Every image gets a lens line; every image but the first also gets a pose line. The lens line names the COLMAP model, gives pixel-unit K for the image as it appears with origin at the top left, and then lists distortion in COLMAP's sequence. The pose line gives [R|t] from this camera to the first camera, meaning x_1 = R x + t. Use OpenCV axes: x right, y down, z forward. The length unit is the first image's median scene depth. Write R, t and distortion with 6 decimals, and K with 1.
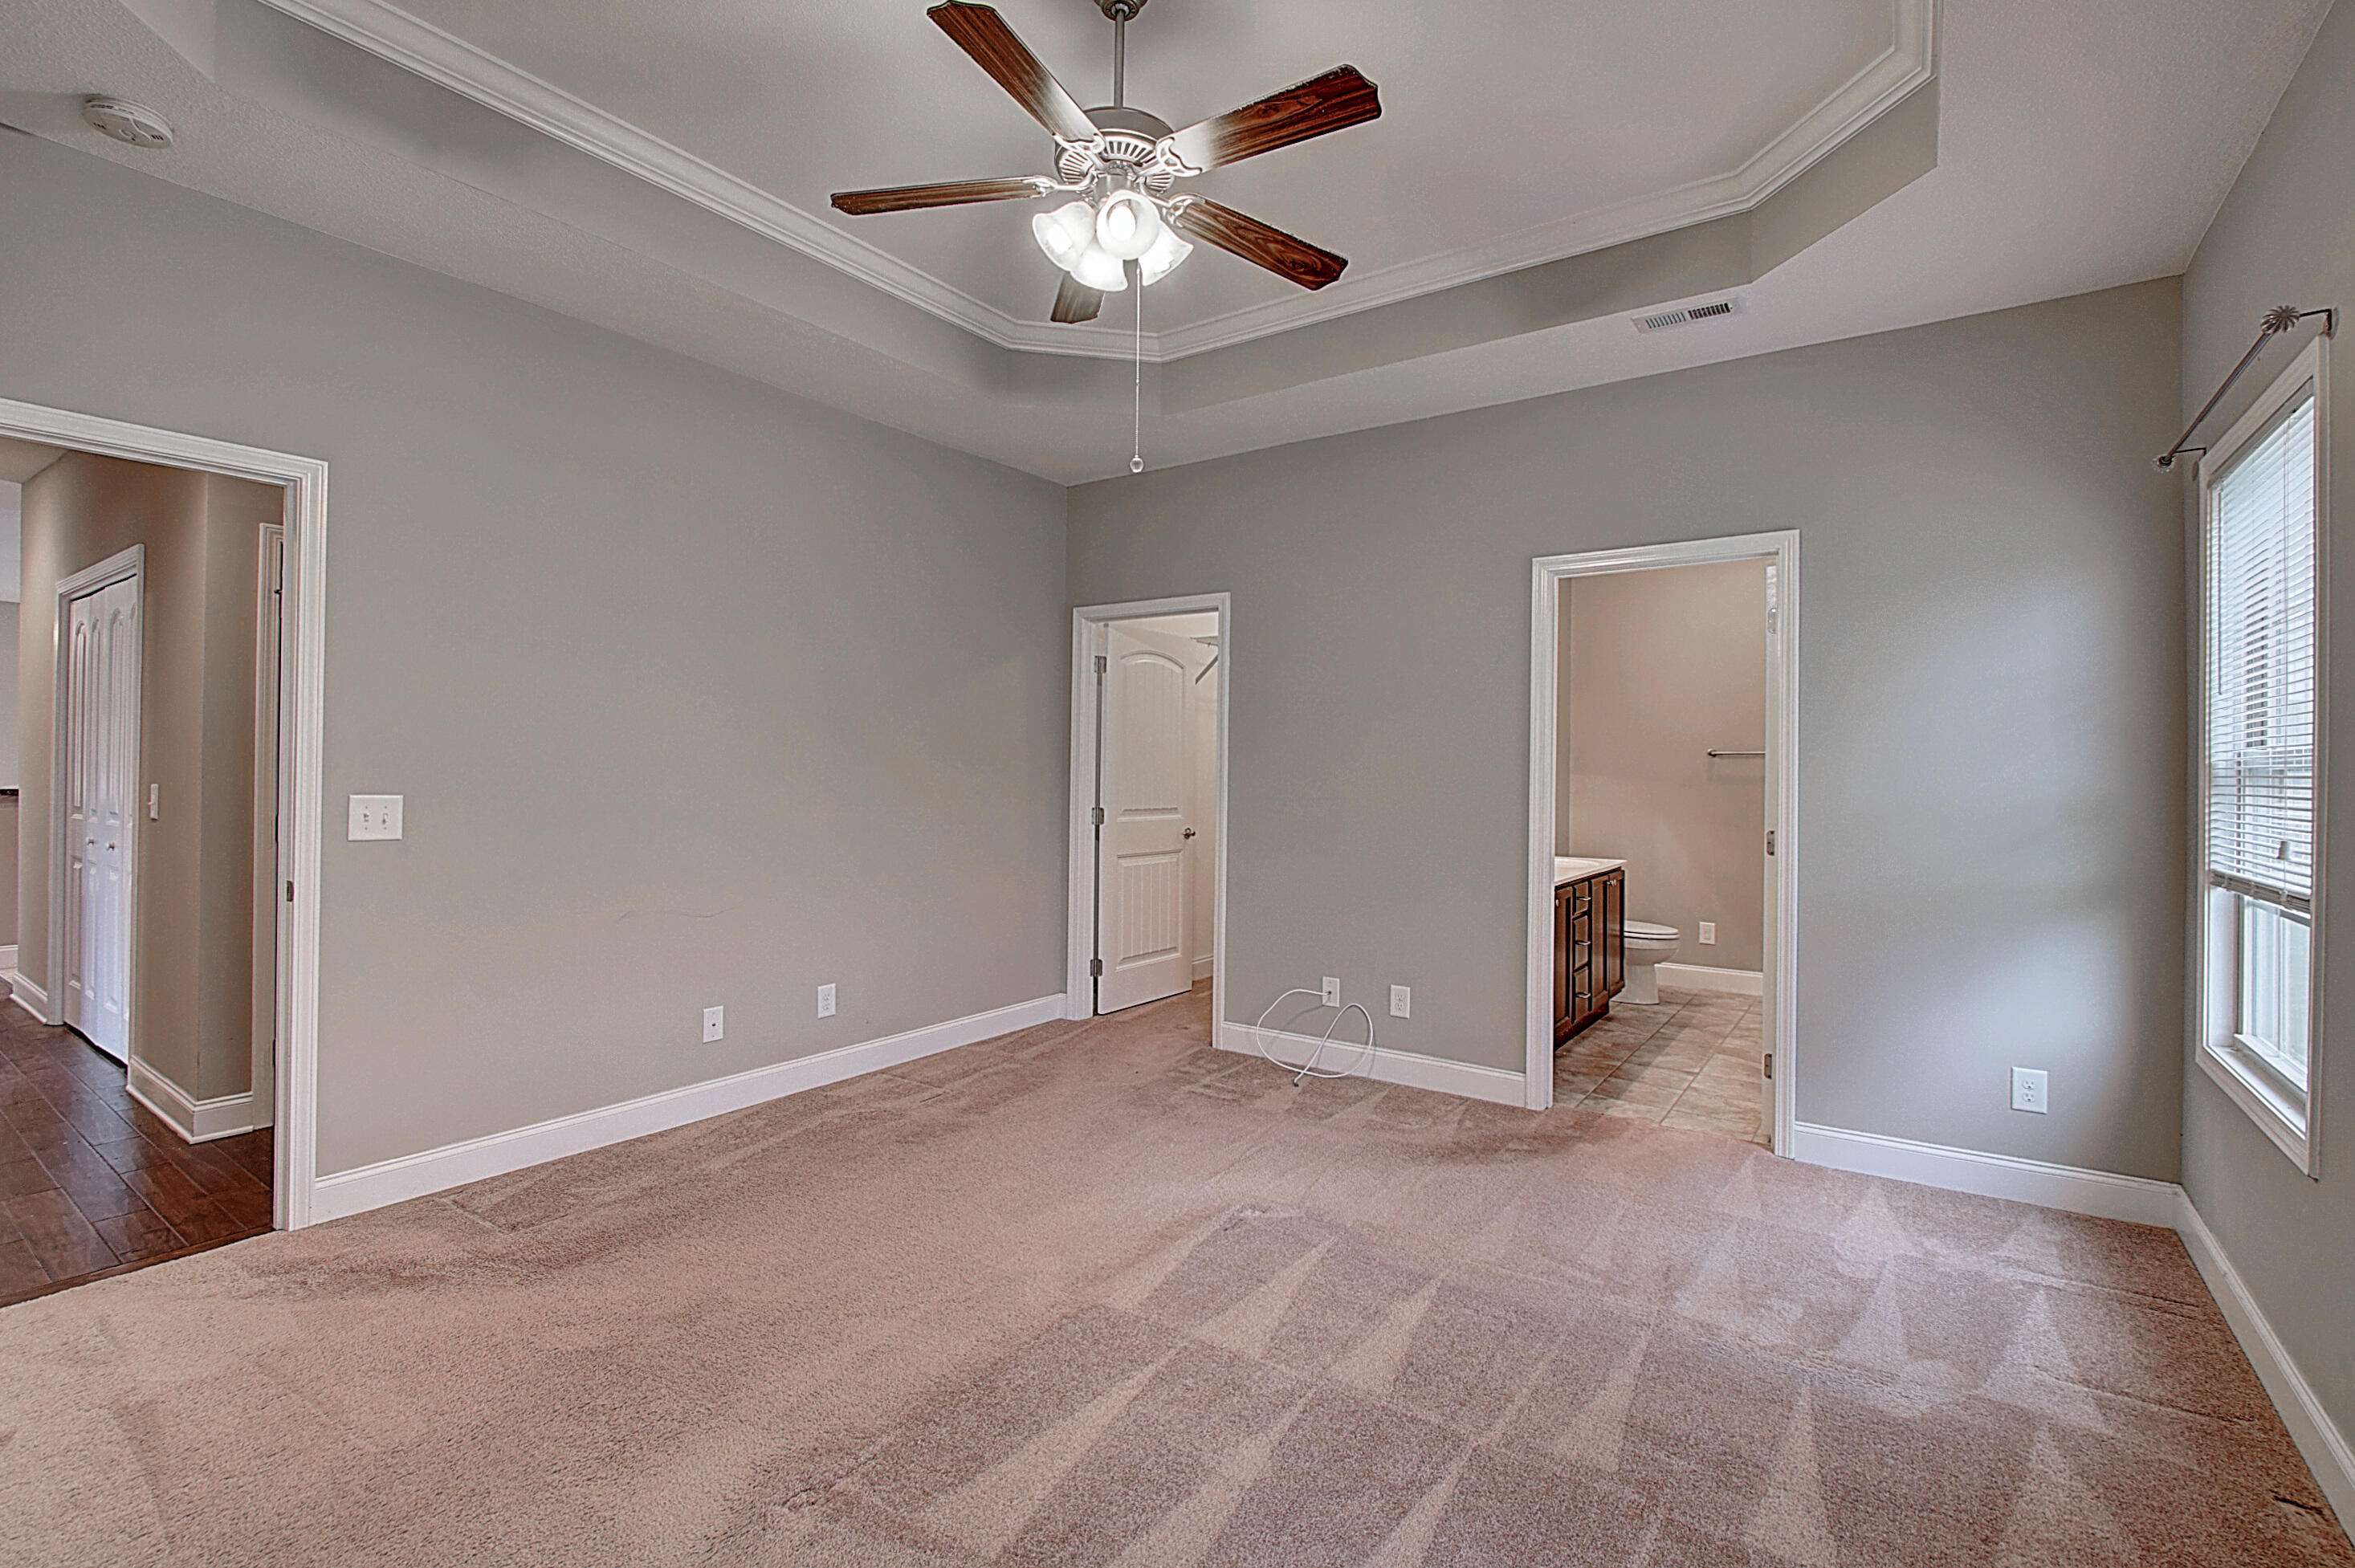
lens RADIAL K [[1042.8, 0, 1177.5], [0, 1042.8, 784.0], [0, 0, 1]] dist [-0.000596, -0.000246]
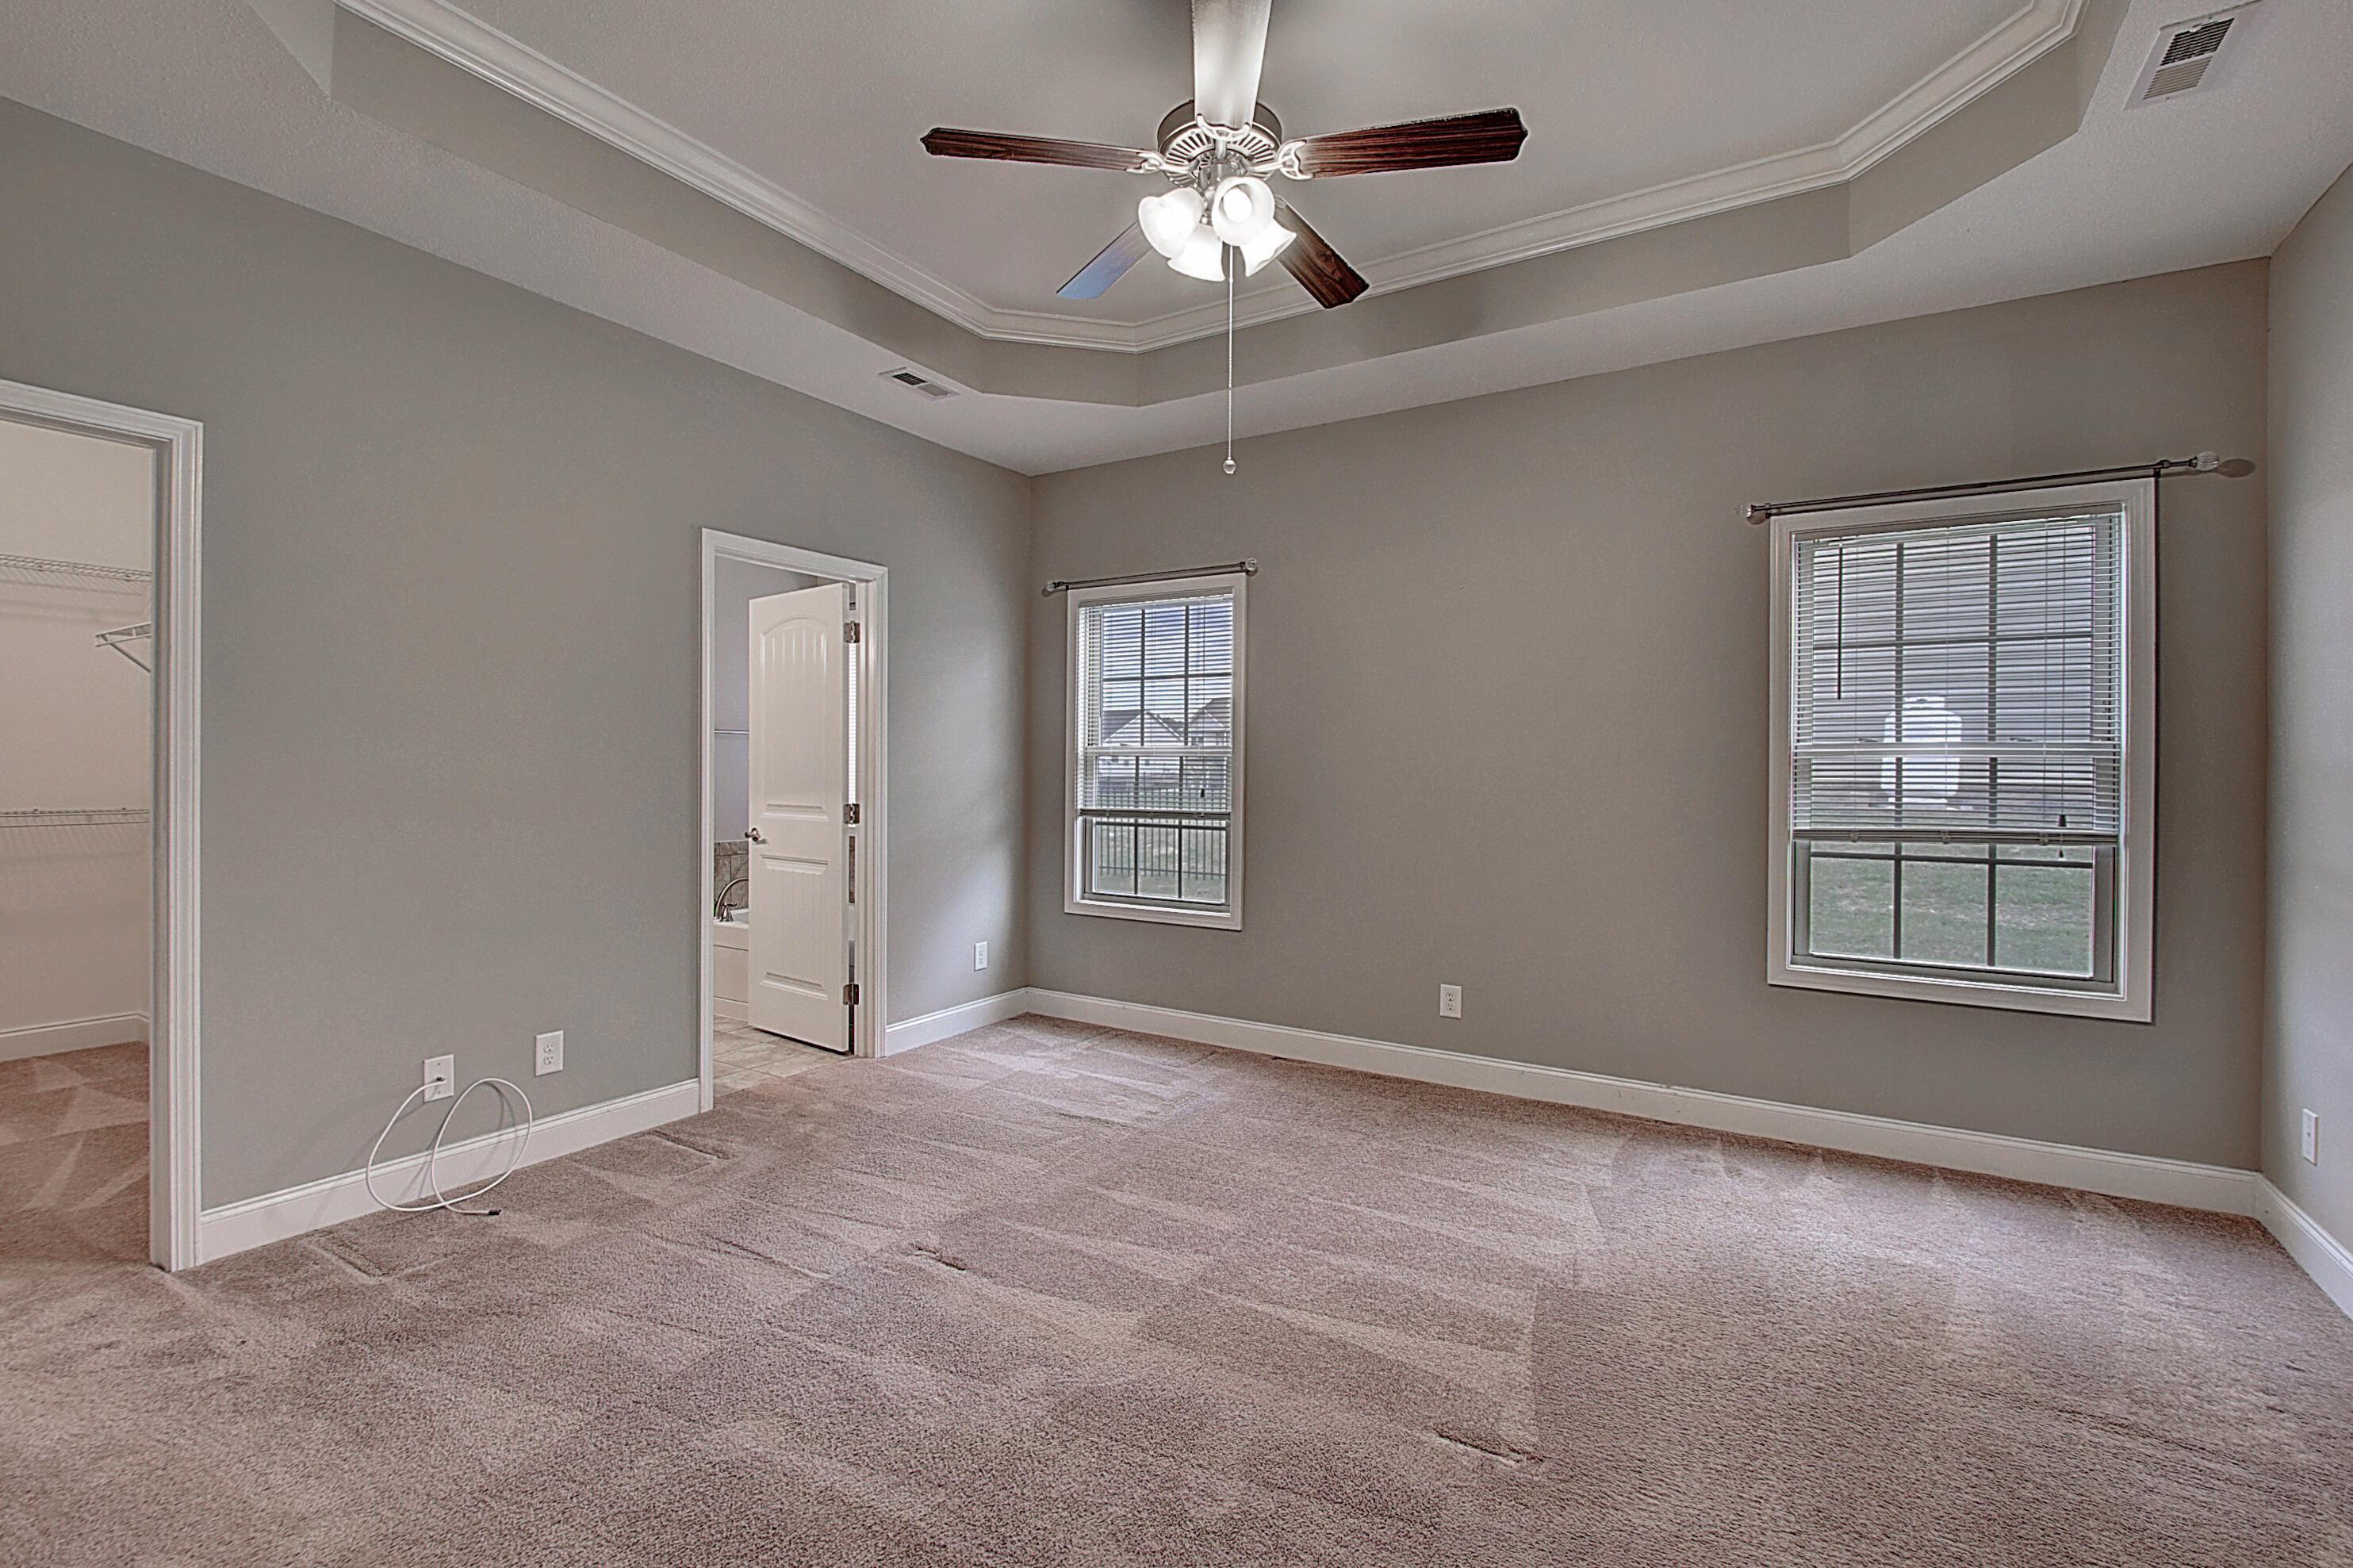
lens RADIAL K [[1042.0, 0, 1176.5], [0, 1042.0, 784.0], [0, 0, 1]] dist [-0.000596, -0.000246]
pose [[-0.069960, -0.026264, 0.997204, -0.861963], [-0.003419, 0.999654, 0.026089, -0.012675], [-0.997544, -0.001584, -0.070026, 0.894542]]
